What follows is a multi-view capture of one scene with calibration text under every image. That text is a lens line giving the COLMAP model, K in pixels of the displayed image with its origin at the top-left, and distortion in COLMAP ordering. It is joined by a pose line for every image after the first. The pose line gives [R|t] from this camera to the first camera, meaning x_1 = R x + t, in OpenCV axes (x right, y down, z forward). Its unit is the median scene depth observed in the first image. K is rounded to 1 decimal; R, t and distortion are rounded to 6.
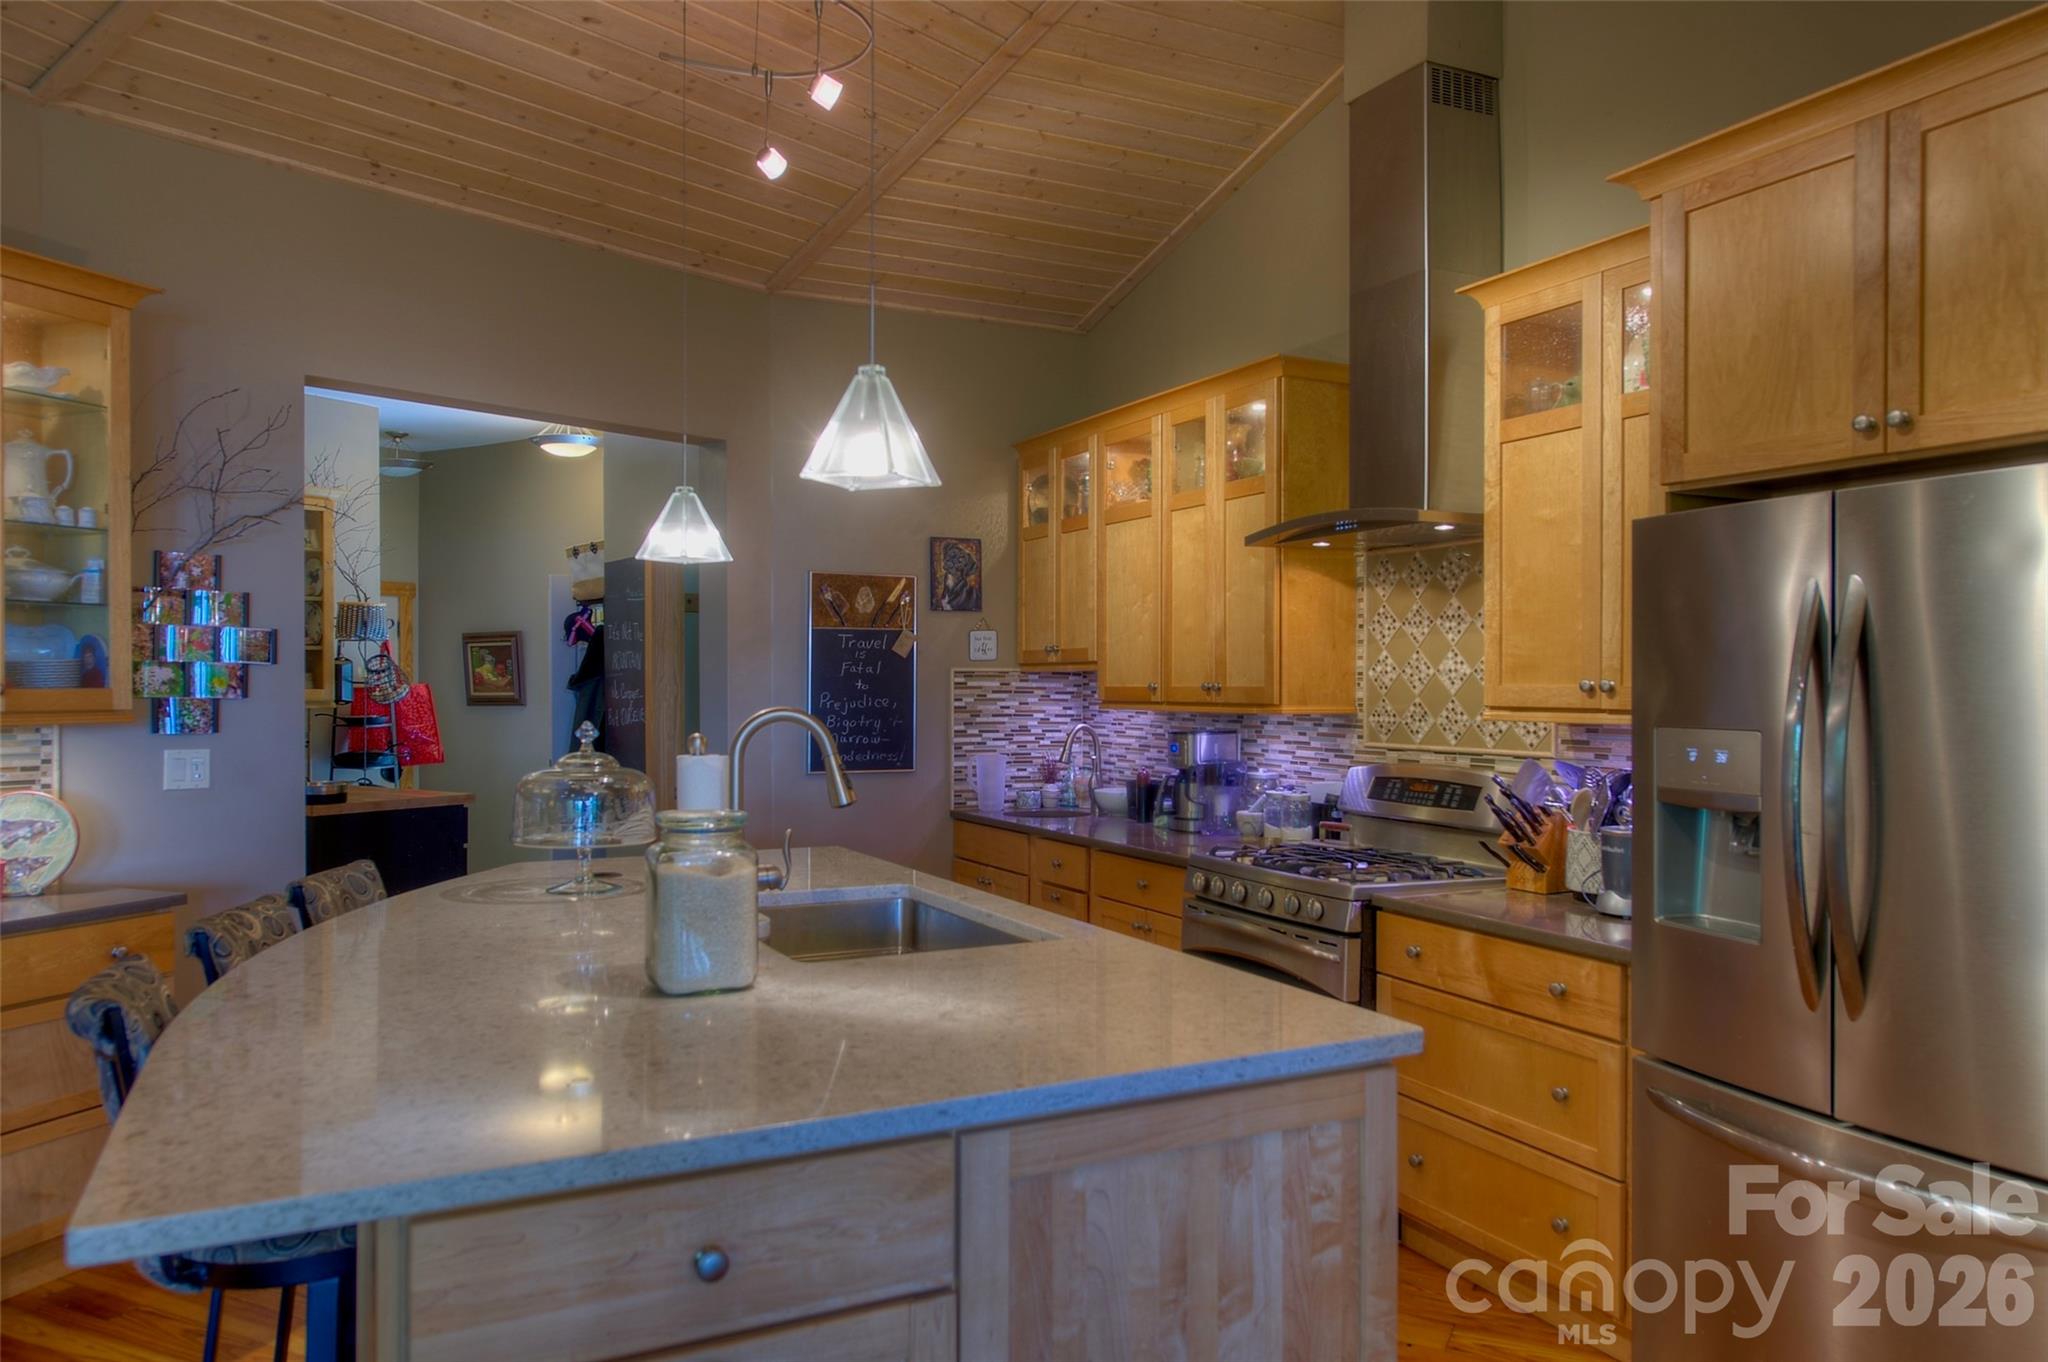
lens RADIAL K [[1380.3, 0, 1023.5], [0, 1380.3, 684.5], [0, 0, 1]] dist [0.007076, 0.001167]
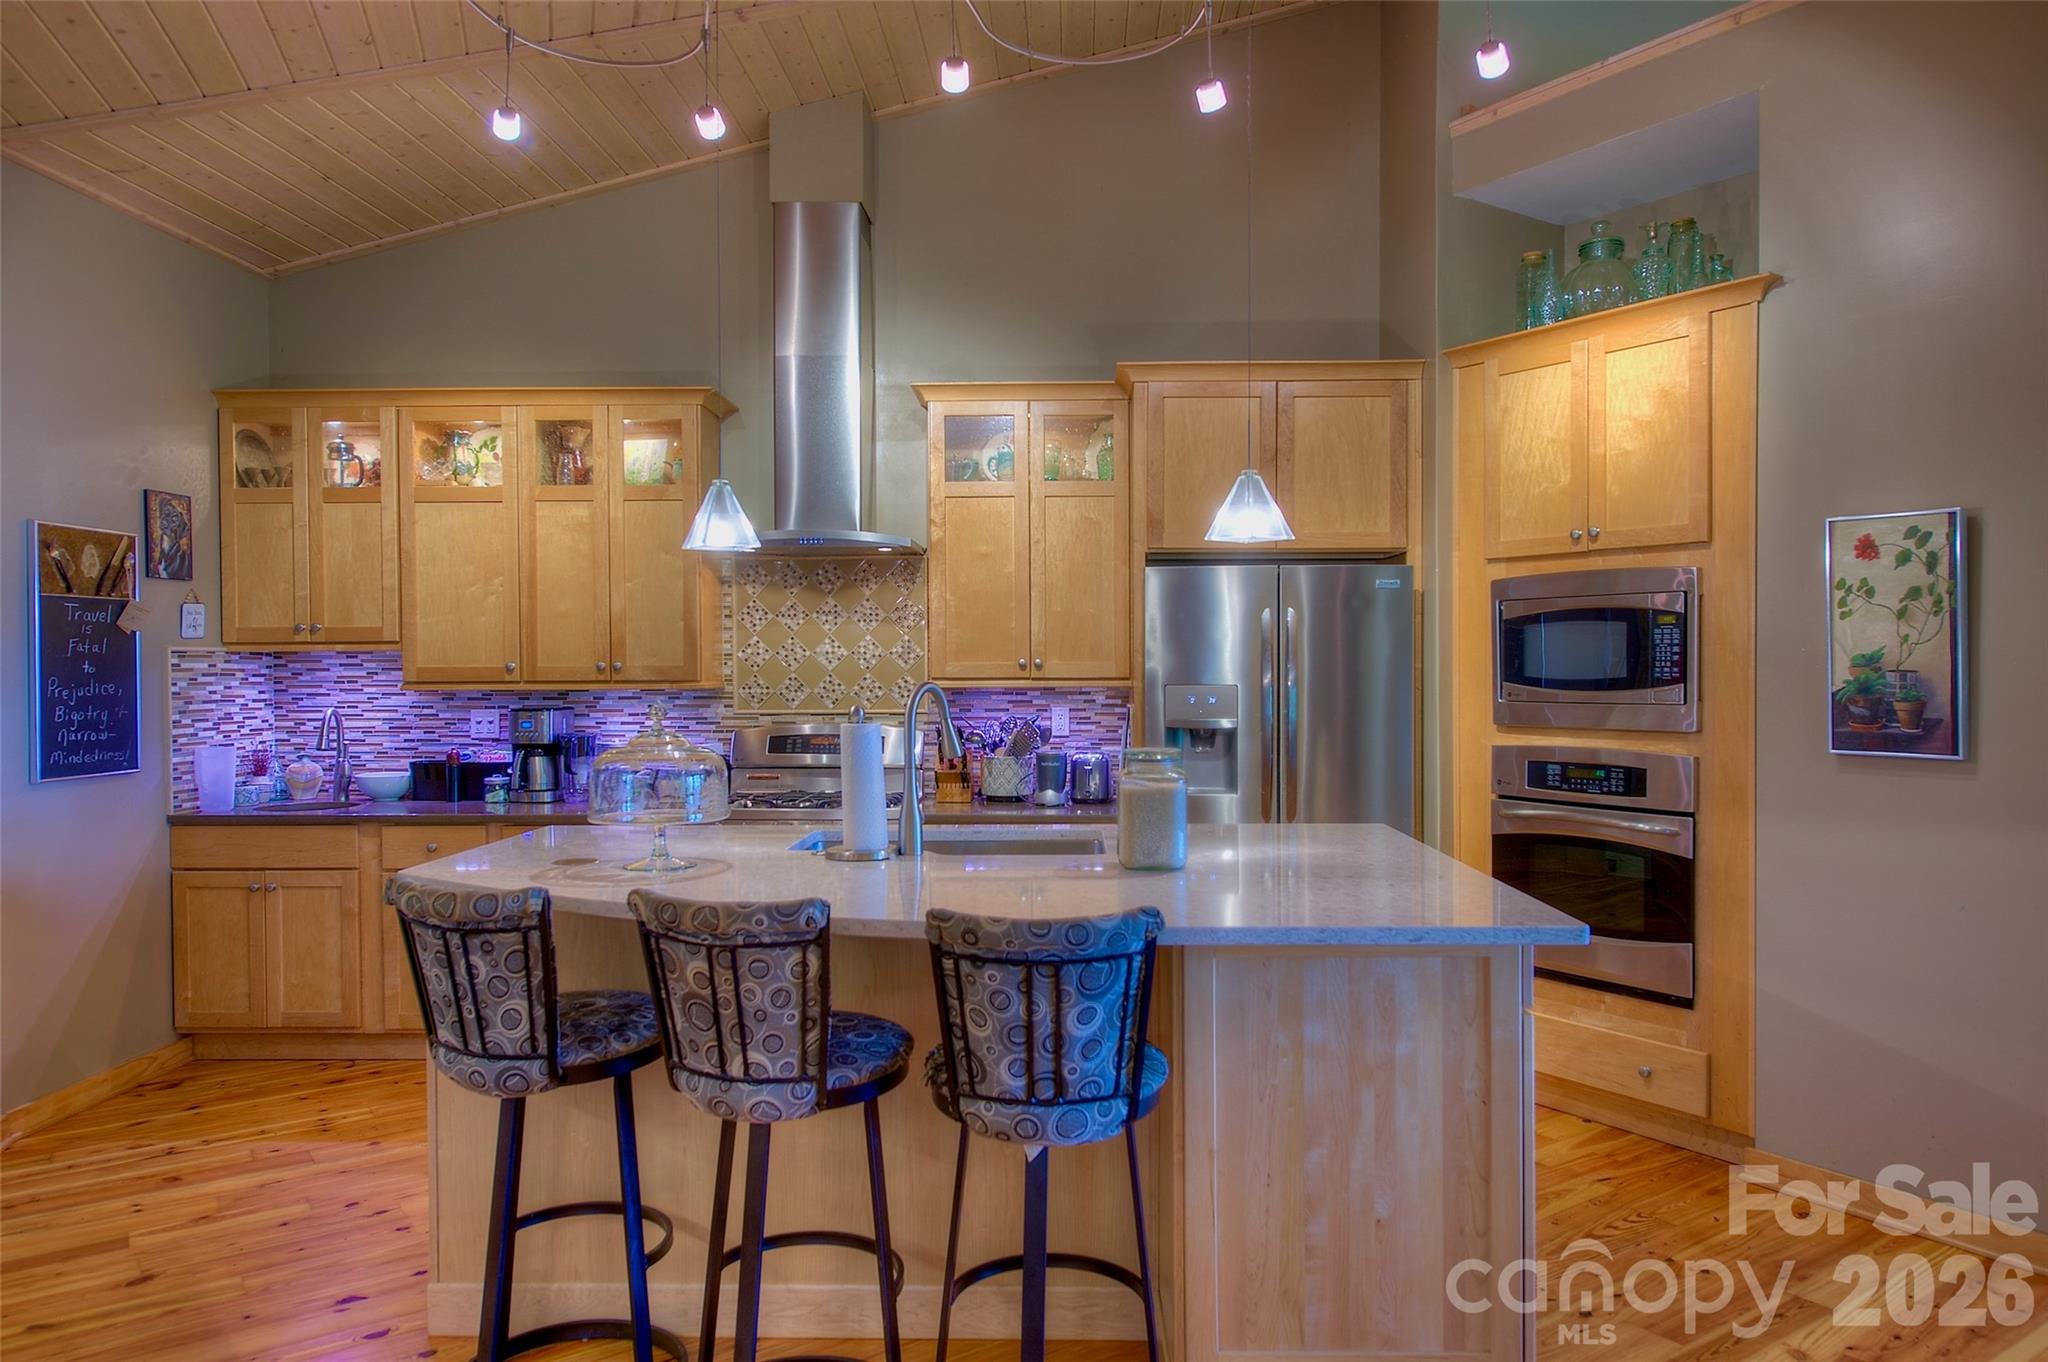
lens RADIAL K [[1380.3, 0, 1007.2], [0, 1380.3, 685.7], [0, 0, 1]] dist [0.007076, 0.001167]
pose [[0.489740, -0.018038, 0.871682, -0.722895], [0.004898, 0.999827, 0.017937, -0.001179], [-0.871855, -0.004515, 0.489743, 0.185012]]
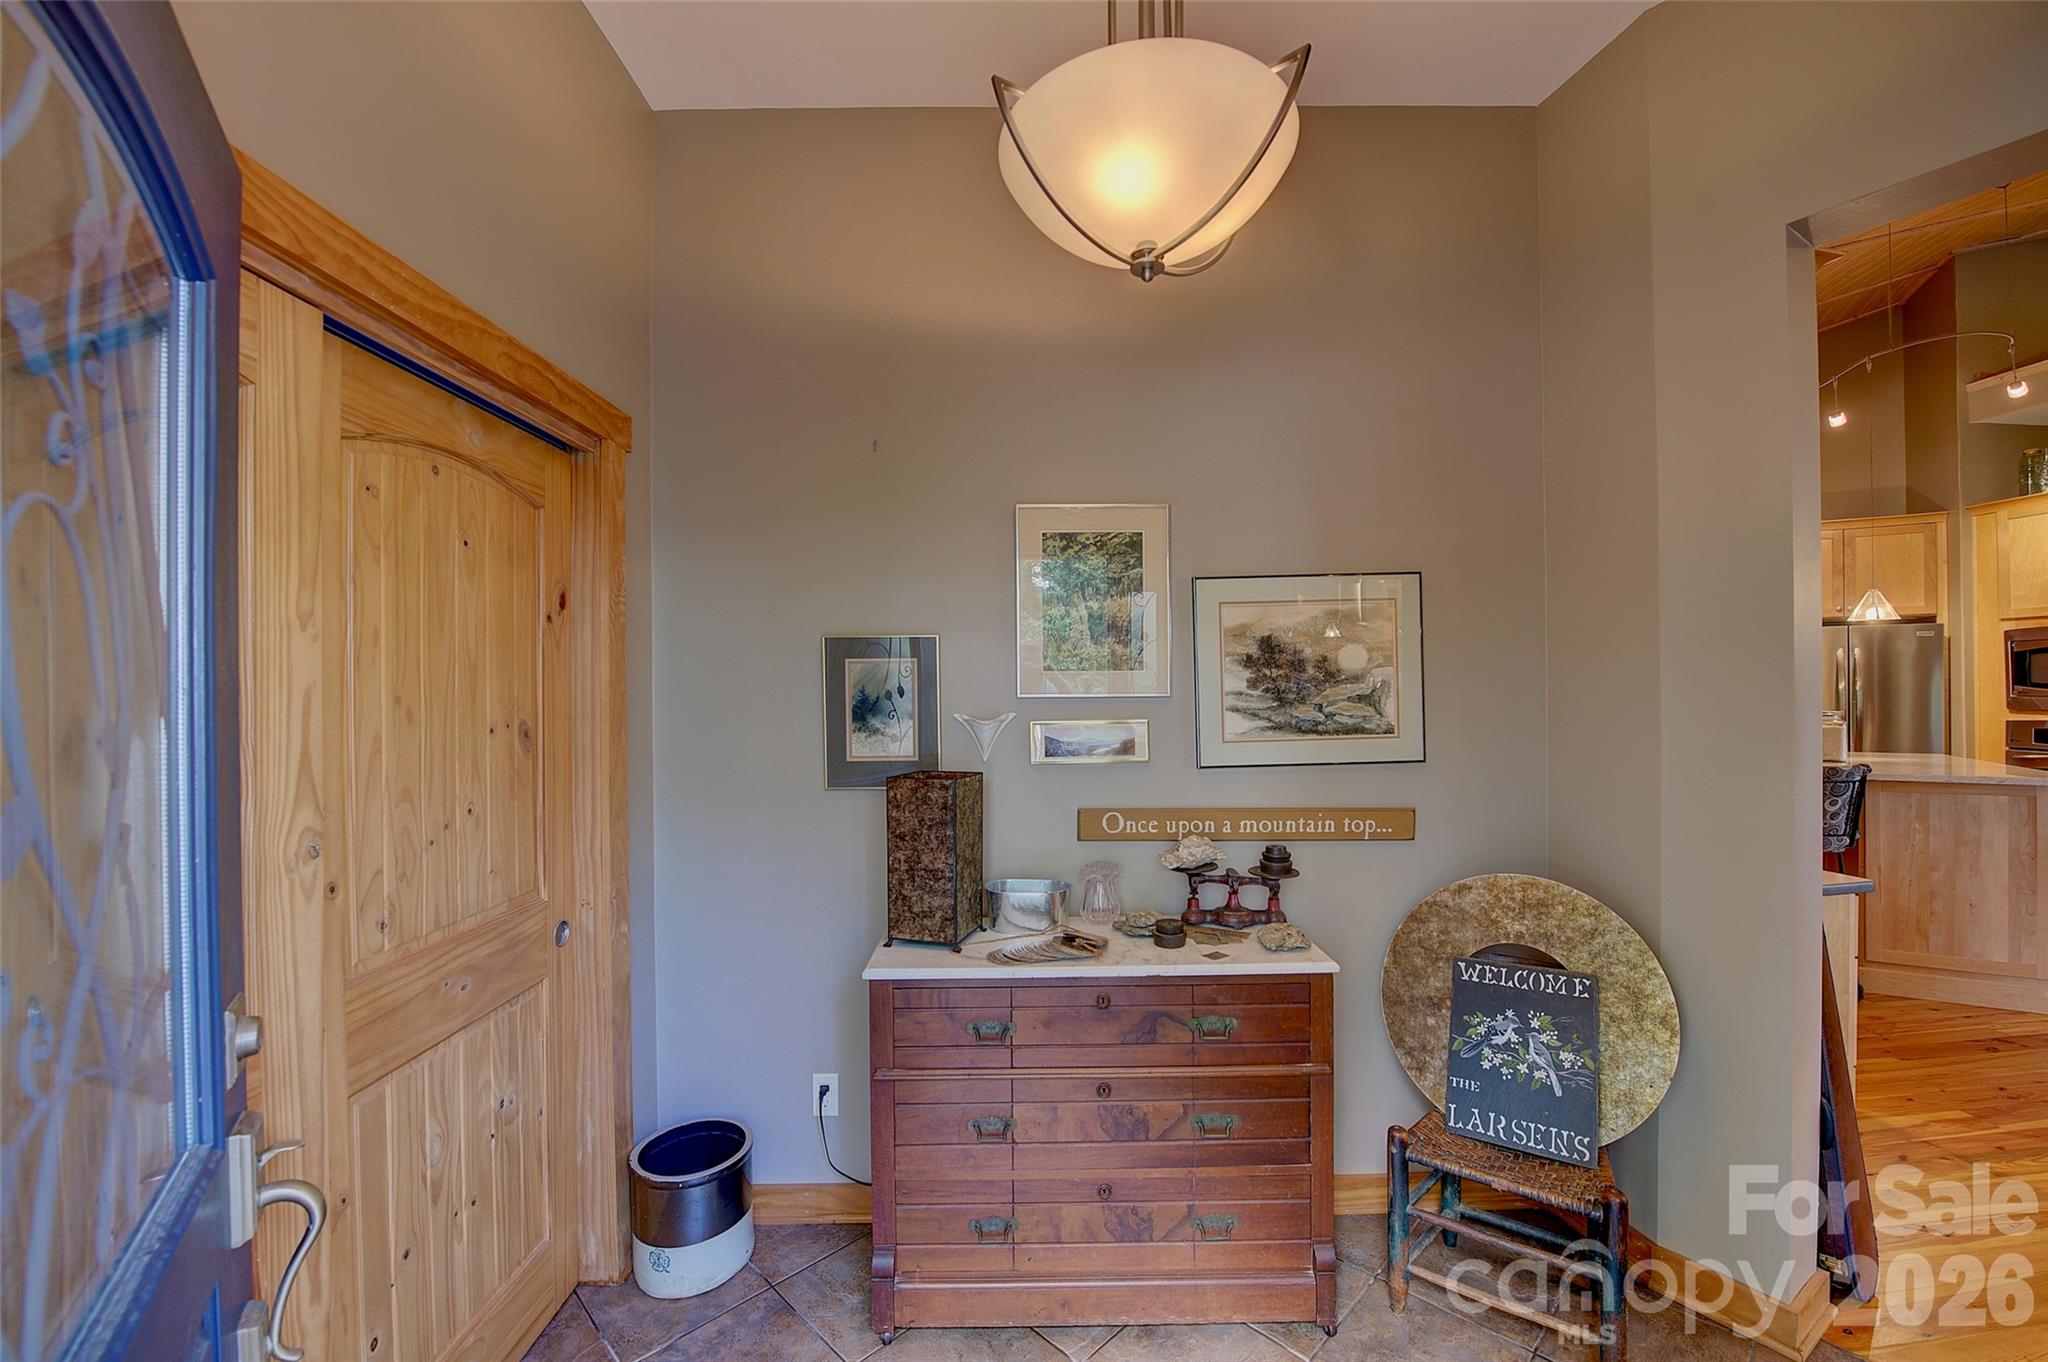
lens RADIAL K [[843.1, 0, 1004.7], [0, 843.1, 688.7], [0, 0, 1]] dist [-0.013790, -0.001733]
pose [[0.850314, -0.007715, 0.526219, -1.392230], [0.009407, 0.999956, -0.000540, 0.007590], [-0.526192, 0.005409, 0.850349, 0.139016]]
